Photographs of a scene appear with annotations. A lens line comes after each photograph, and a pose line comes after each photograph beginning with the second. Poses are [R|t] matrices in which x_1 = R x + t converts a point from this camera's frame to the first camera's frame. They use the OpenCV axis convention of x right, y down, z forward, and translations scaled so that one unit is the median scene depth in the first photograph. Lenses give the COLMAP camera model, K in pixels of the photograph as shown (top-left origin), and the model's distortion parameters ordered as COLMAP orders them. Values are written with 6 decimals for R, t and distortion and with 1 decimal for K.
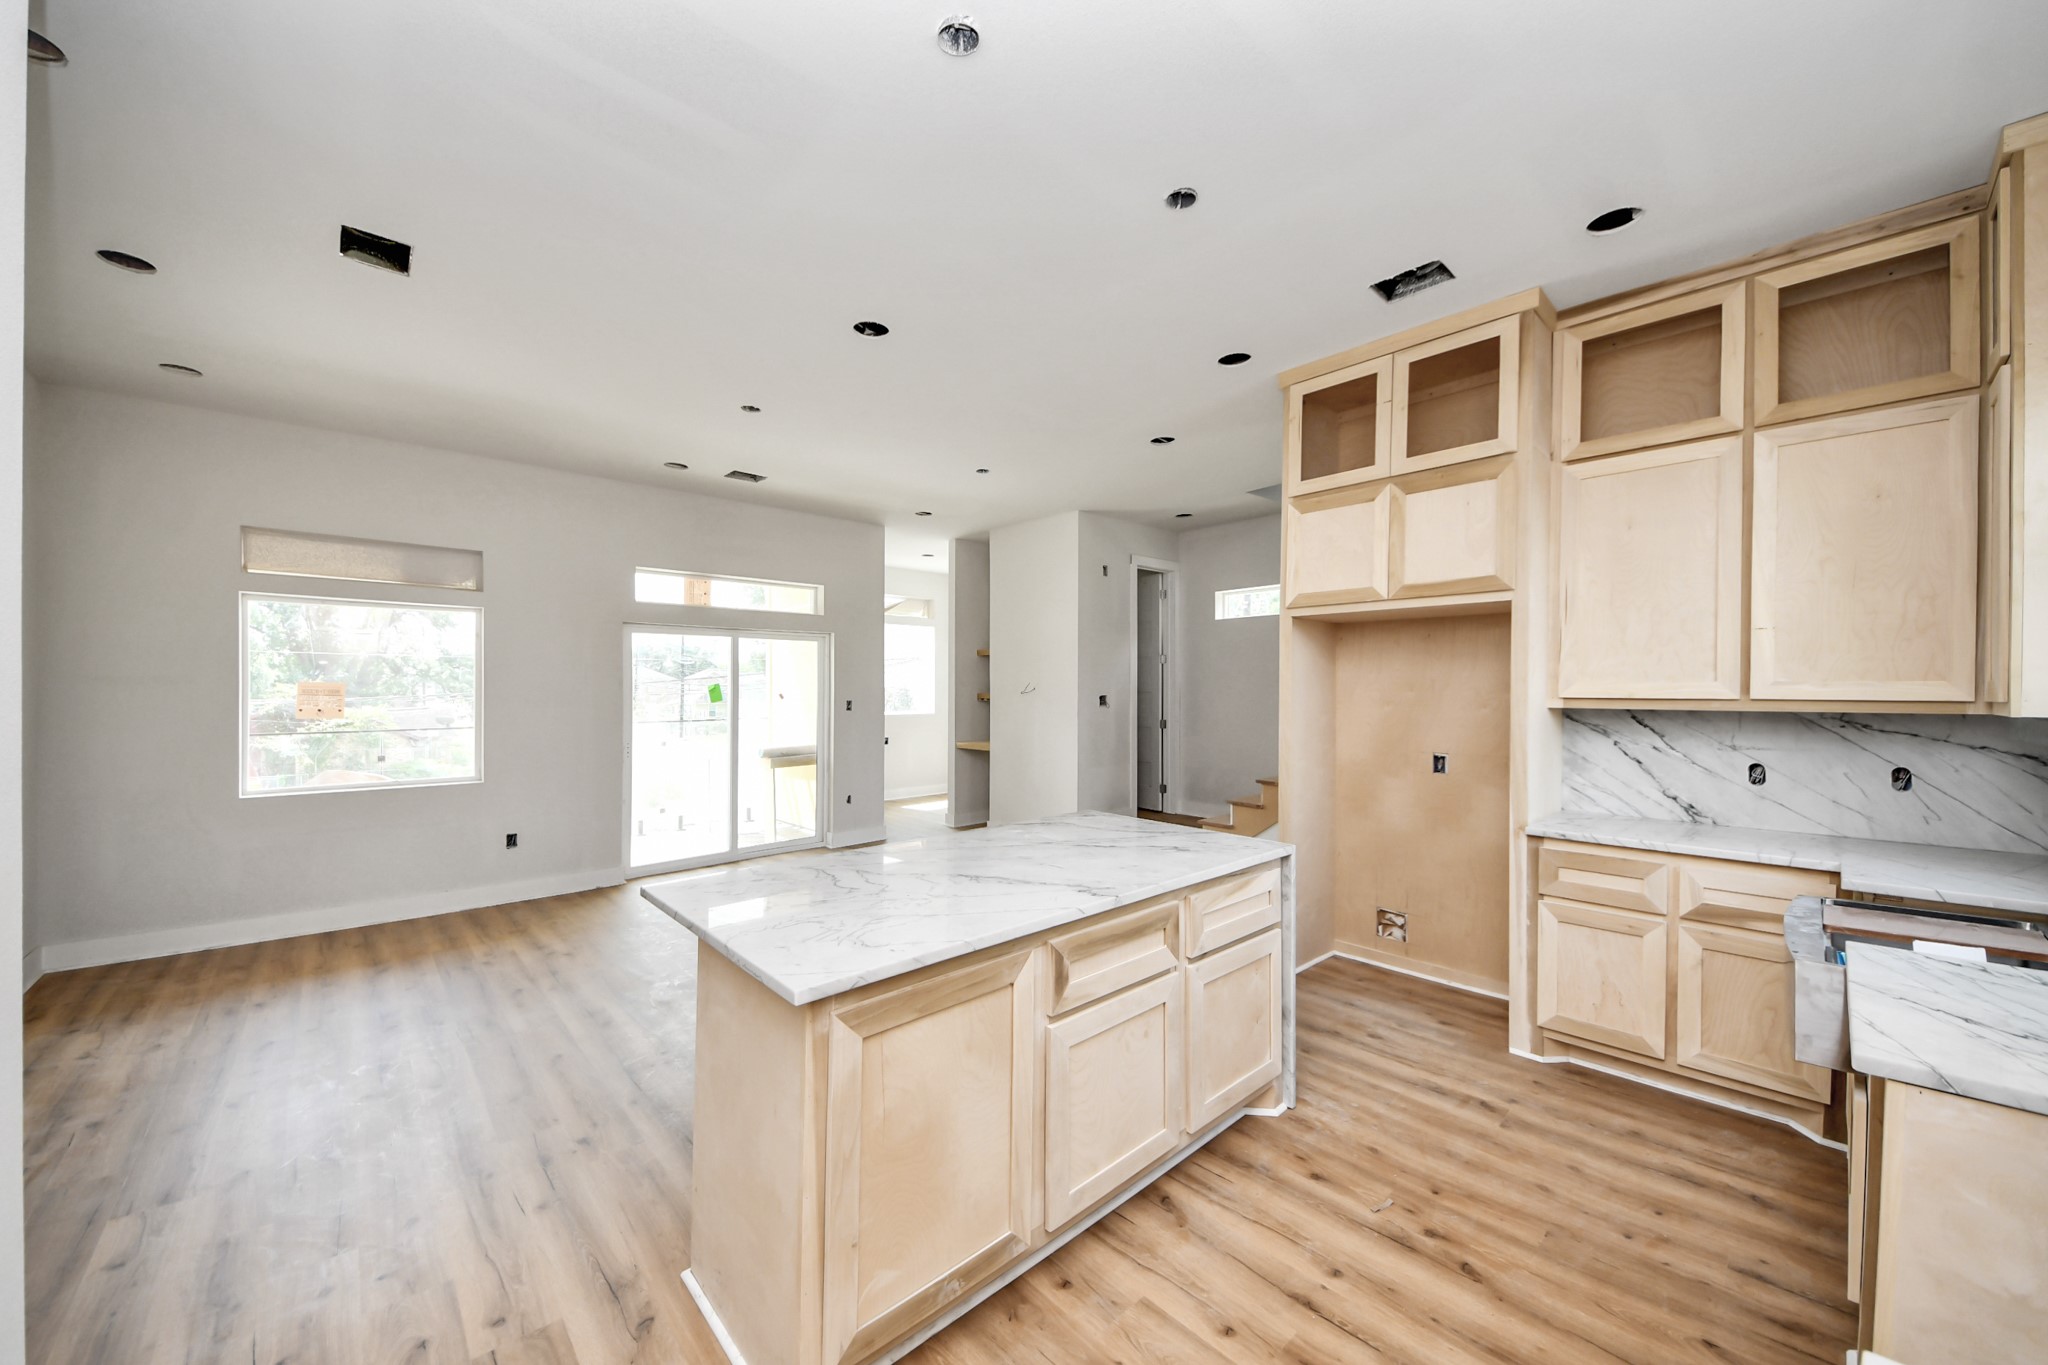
lens RADIAL K [[744.4, 0, 987.8], [0, 744.4, 688.0], [0, 0, 1]] dist [0.041612, -0.028354]
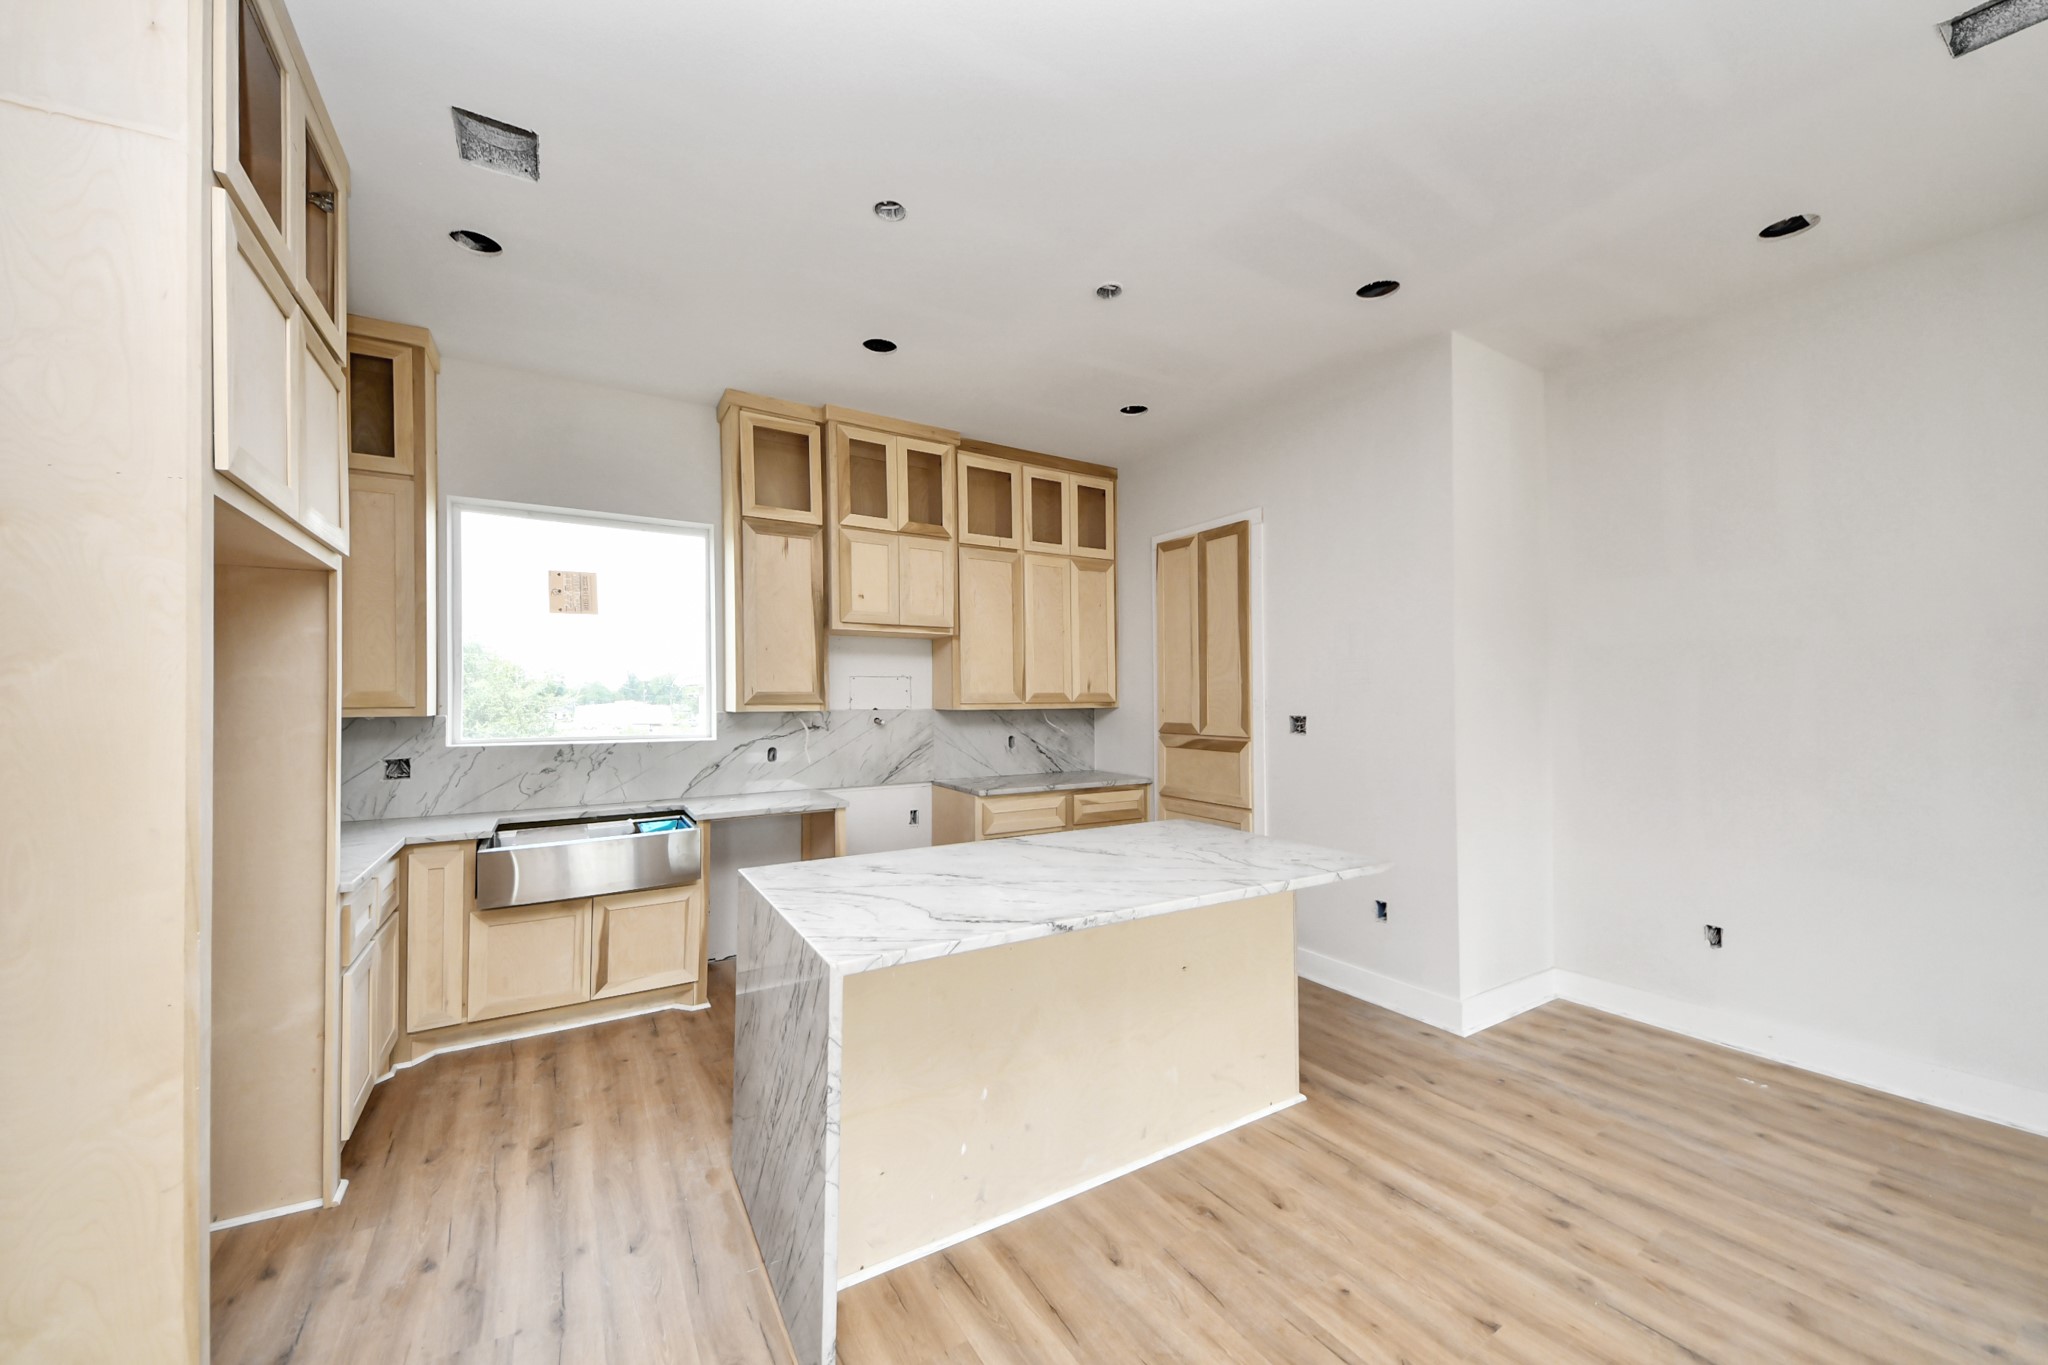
lens RADIAL K [[747.9, 0, 1009.0], [0, 747.9, 687.8], [0, 0, 1]] dist [0.047699, -0.028354]
pose [[-0.988271, 0.005573, 0.152610, -0.027981], [0.003348, 0.999884, -0.014836, 0.004577], [-0.152675, -0.014151, -0.988175, 1.011033]]
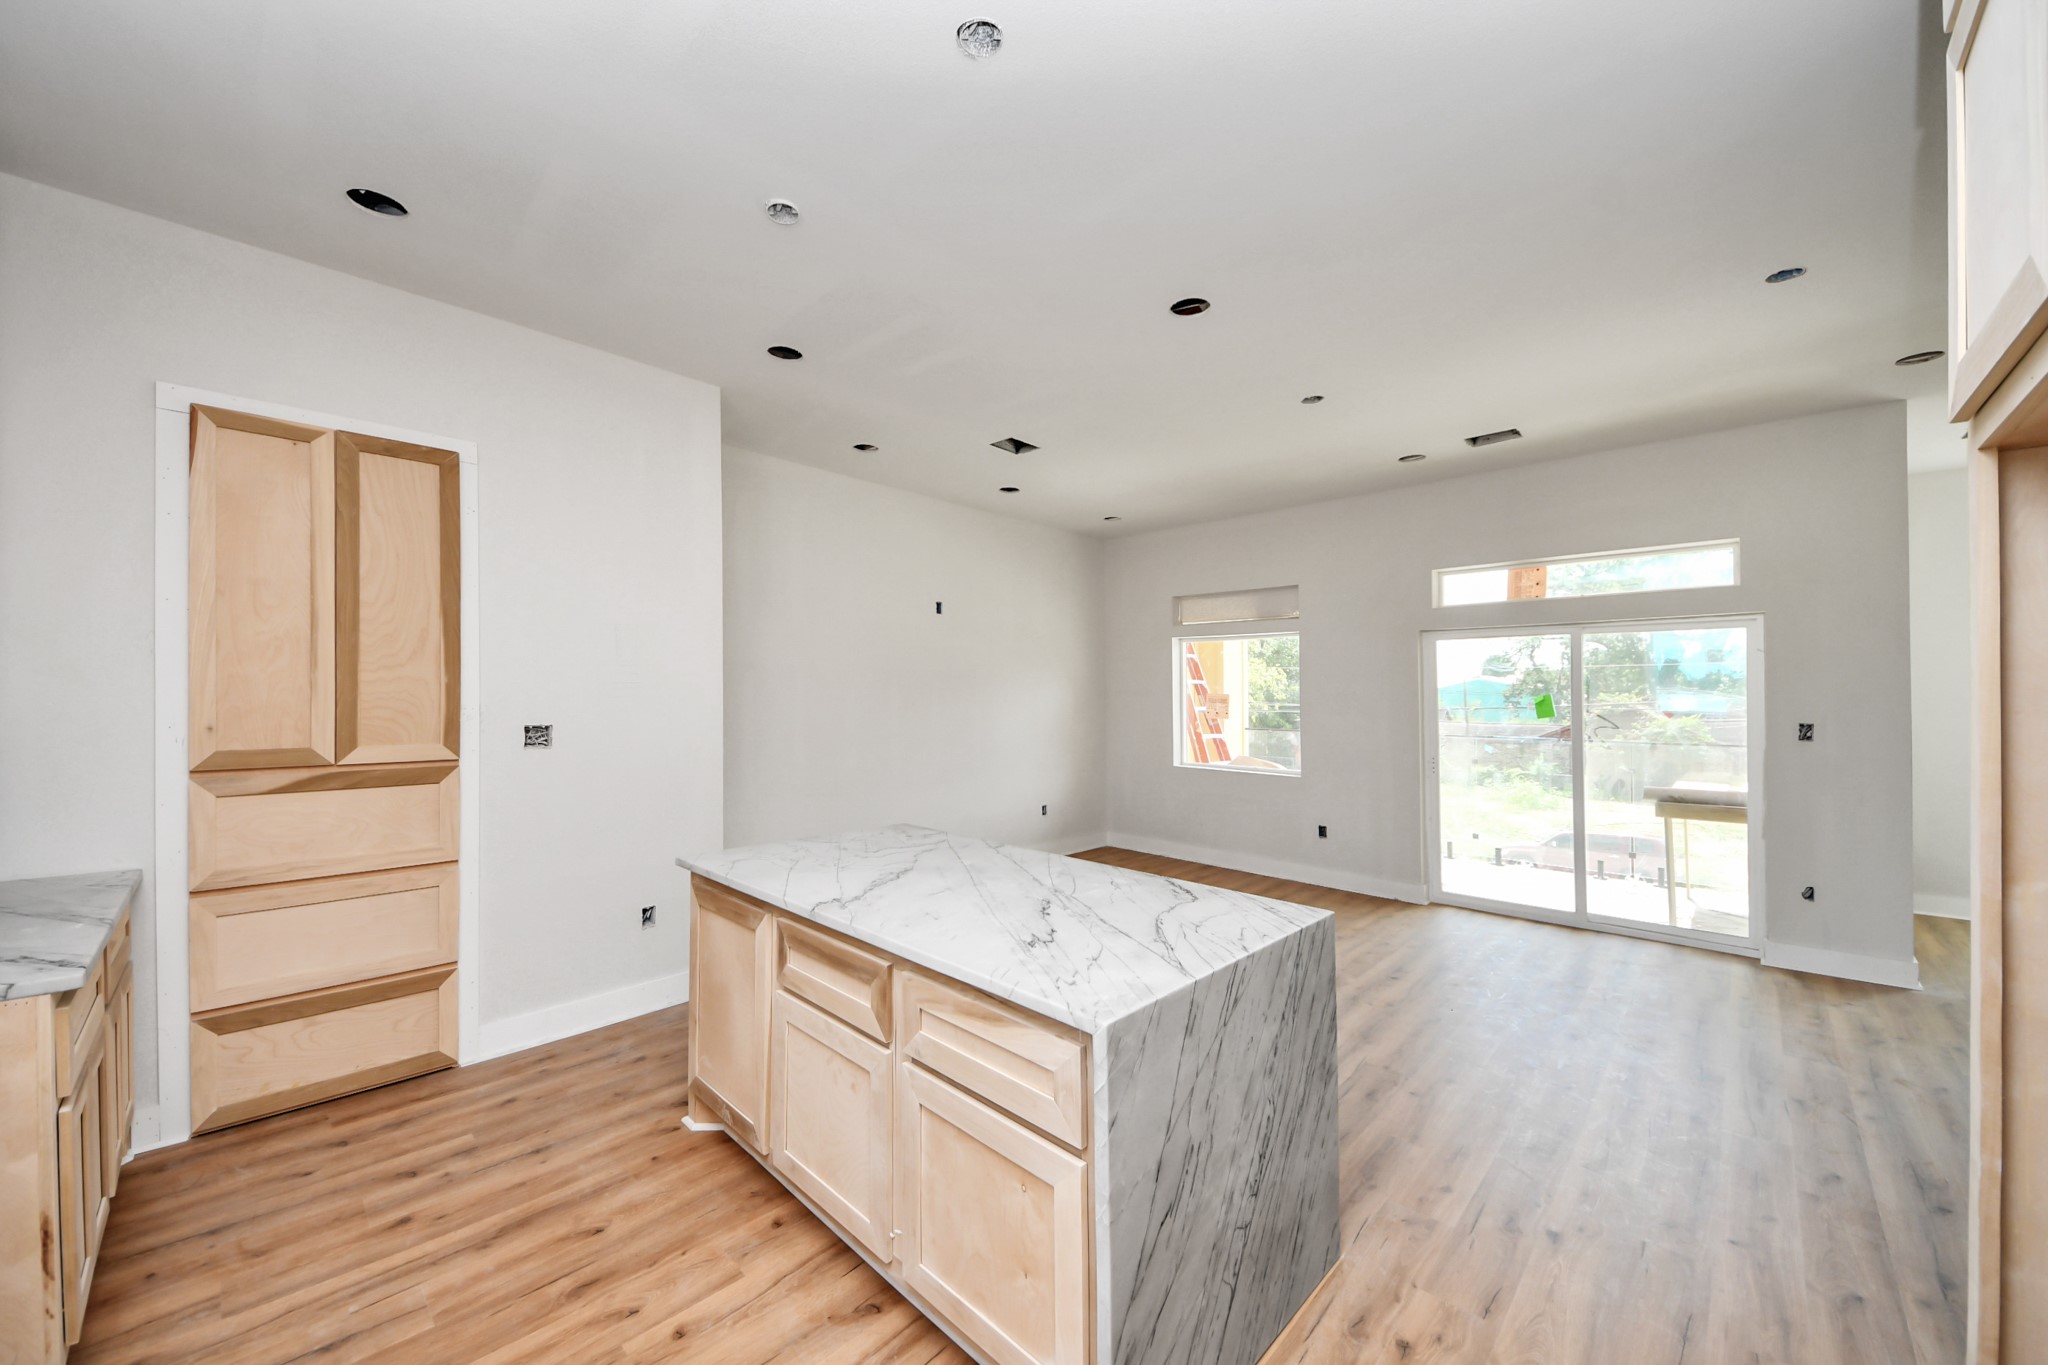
lens RADIAL K [[721.9, 0, 1014.3], [0, 721.9, 693.0], [0, 0, 1]] dist [0.043805, -0.027835]
pose [[0.086211, -0.002354, -0.996274, 0.486546], [-0.003874, 0.999989, -0.002698, -0.004527], [0.996269, 0.004092, 0.086201, 0.492484]]
